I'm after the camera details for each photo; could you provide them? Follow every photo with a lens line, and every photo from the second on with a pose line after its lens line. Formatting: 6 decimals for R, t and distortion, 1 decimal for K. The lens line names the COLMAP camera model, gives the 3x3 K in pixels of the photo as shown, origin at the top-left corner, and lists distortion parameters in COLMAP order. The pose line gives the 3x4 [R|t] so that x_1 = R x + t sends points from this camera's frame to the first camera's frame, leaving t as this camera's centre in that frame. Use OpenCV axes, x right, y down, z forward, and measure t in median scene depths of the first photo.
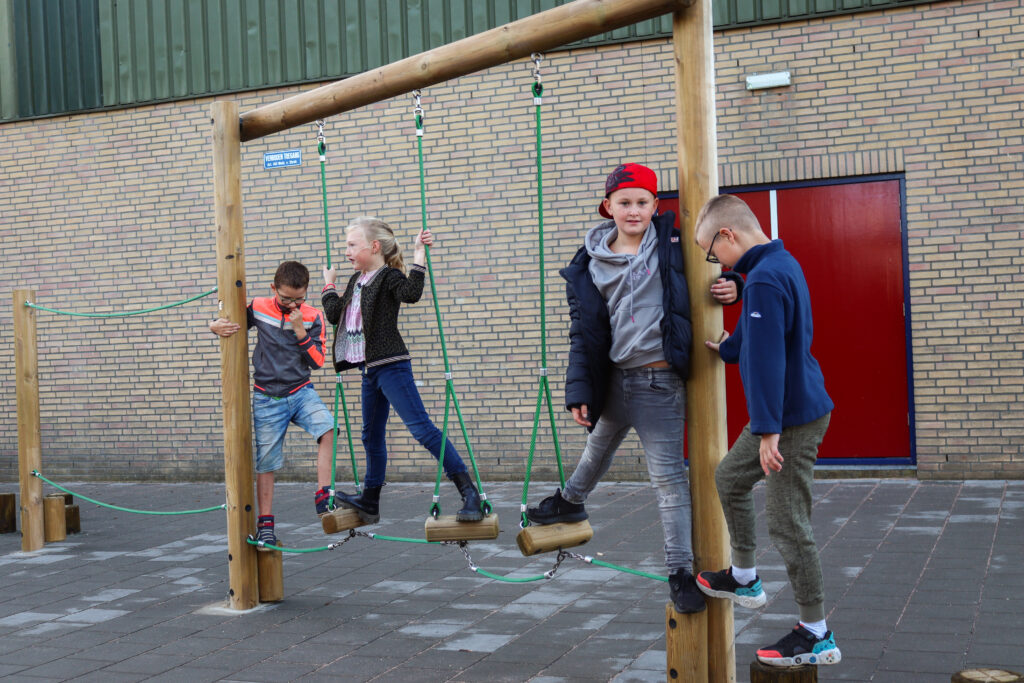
lens RADIAL K [[1328.9, 0, 512.0], [0, 1328.9, 341.5], [0, 0, 1]] dist [0.019901, 0.017534]
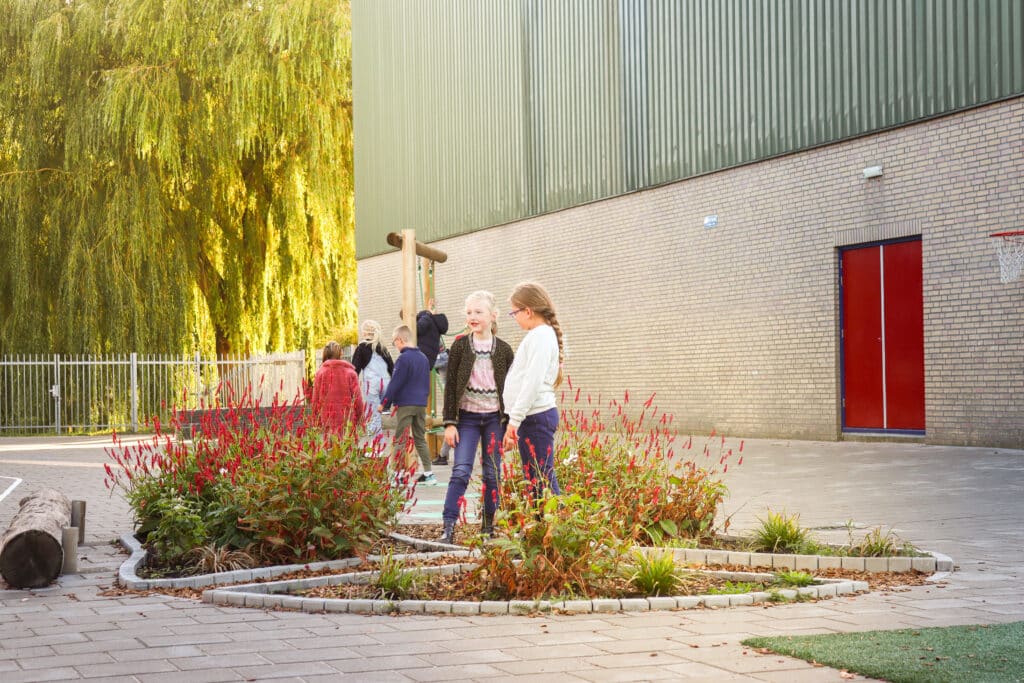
lens RADIAL K [[2112.7, 0, 512.0], [0, 2112.7, 341.5], [0, 0, 1]] dist [-0.023084, -0.142720]
pose [[0.652037, 0.008074, -0.758144, 1.768955], [0.004381, 0.999886, 0.014417, -0.045459], [0.758174, -0.012722, 0.651928, -0.860209]]
